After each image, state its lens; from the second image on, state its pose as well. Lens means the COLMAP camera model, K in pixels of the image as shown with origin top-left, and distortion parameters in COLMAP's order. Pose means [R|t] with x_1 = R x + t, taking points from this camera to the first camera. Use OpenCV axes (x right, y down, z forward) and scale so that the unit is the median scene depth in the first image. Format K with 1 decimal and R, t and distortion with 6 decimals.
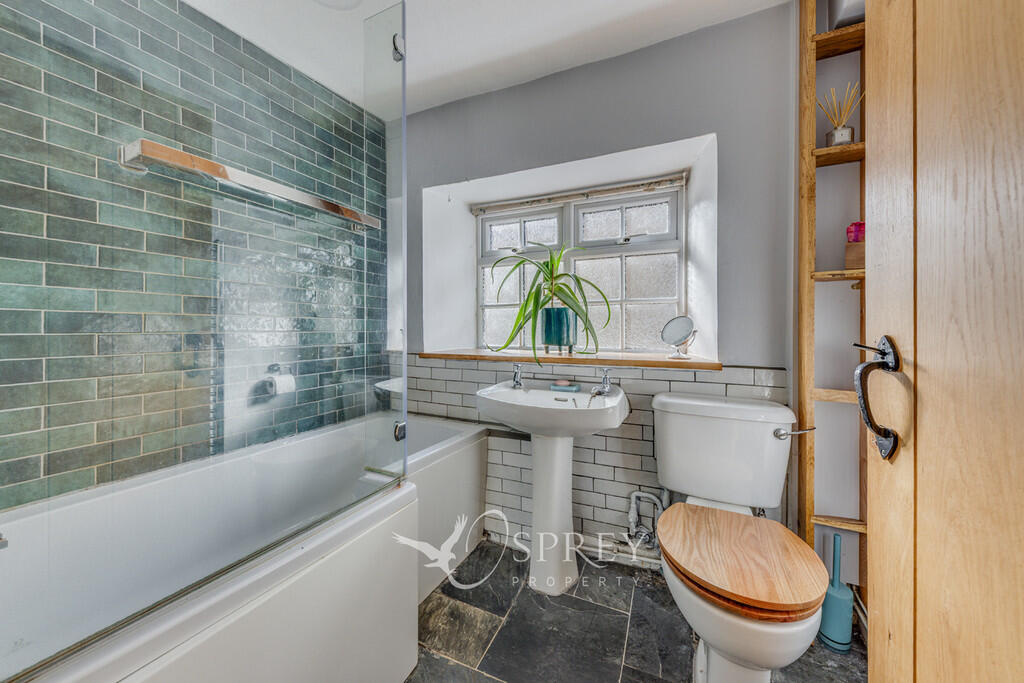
lens RADIAL K [[374.8, 0, 512.6], [0, 374.8, 332.1], [0, 0, 1]] dist [0.012135, -0.000821]
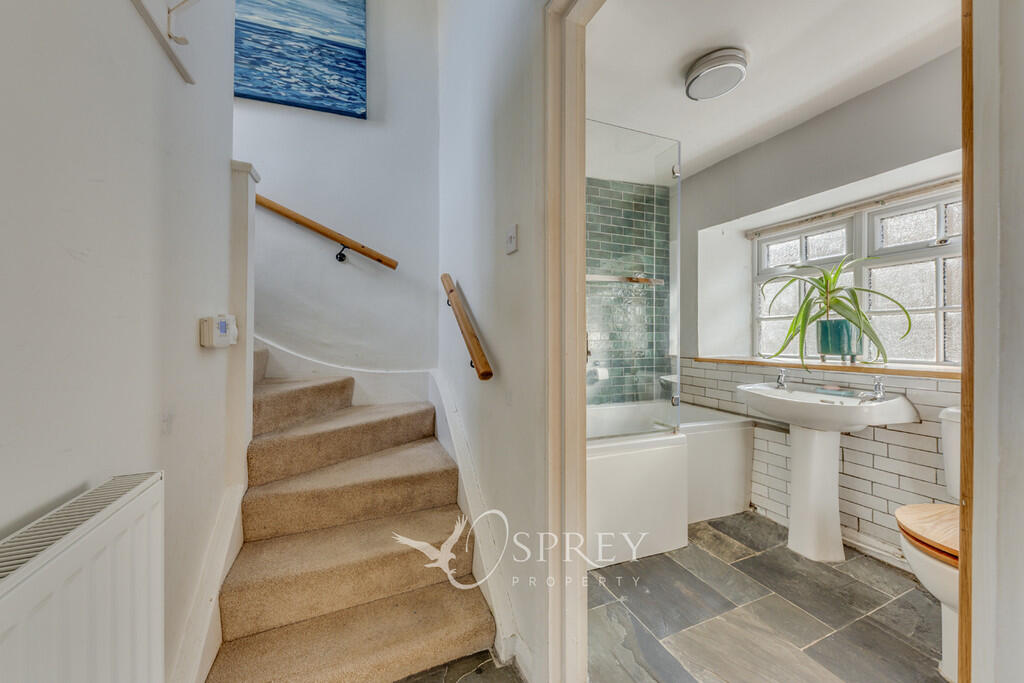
lens RADIAL K [[374.8, 0, 508.2], [0, 374.8, 338.6], [0, 0, 1]] dist [0.012135, -0.000821]
pose [[0.740487, 0.000933, -0.672071, 0.154077], [-0.004922, 0.999980, -0.004035, -0.002046], [0.672053, 0.006296, 0.740476, -0.418097]]
